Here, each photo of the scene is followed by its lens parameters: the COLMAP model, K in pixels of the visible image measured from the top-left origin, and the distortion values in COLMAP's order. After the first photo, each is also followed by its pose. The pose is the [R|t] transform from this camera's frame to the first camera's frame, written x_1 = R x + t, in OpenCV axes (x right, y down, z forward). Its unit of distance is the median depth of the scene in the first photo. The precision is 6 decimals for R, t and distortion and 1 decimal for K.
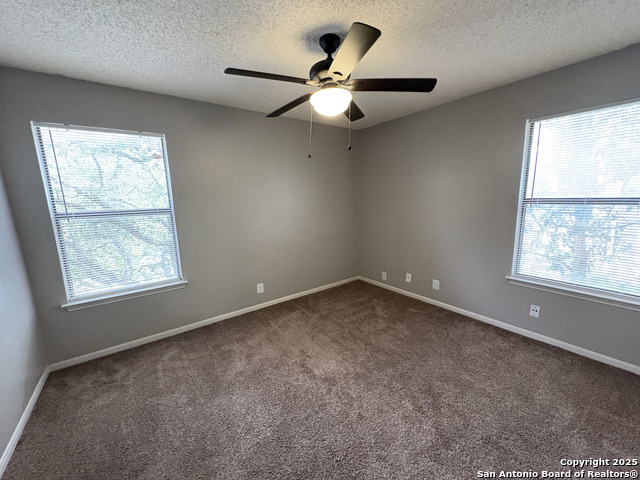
lens RADIAL K [[254.4, 0, 319.6], [0, 254.4, 241.9], [0, 0, 1]] dist [0.001381, 0.001407]
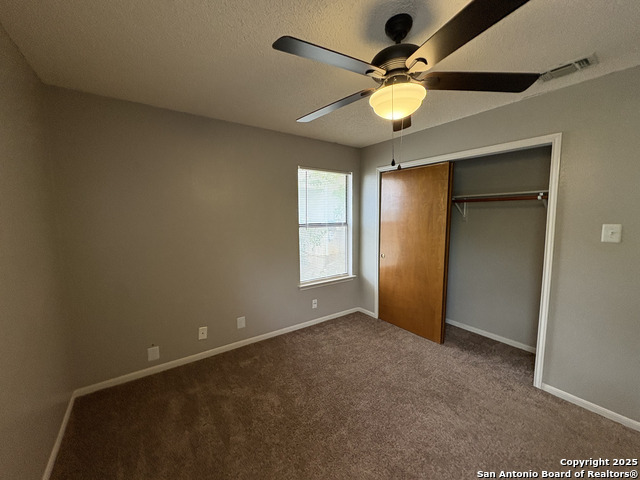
lens RADIAL K [[254.4, 0, 321.0], [0, 254.4, 239.8], [0, 0, 1]] dist [0.001381, 0.001407]
pose [[0.012646, -0.070411, 0.997438, -0.433240], [0.179982, 0.981386, 0.066996, -0.133013], [-0.983589, 0.178674, 0.025083, 0.736154]]
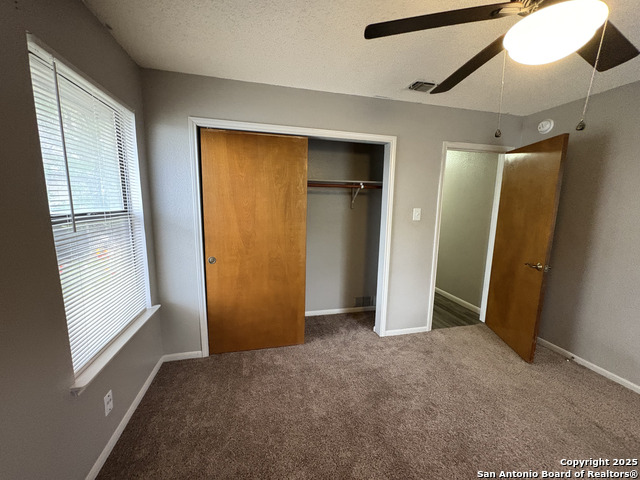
lens RADIAL K [[254.4, 0, 321.1], [0, 254.4, 238.7], [0, 0, 1]] dist [0.001381, 0.001407]
pose [[-0.920193, -0.046912, 0.388644, 0.150974], [0.073878, 0.954143, 0.290092, -0.191213], [-0.384431, 0.295653, -0.874530, 1.028699]]
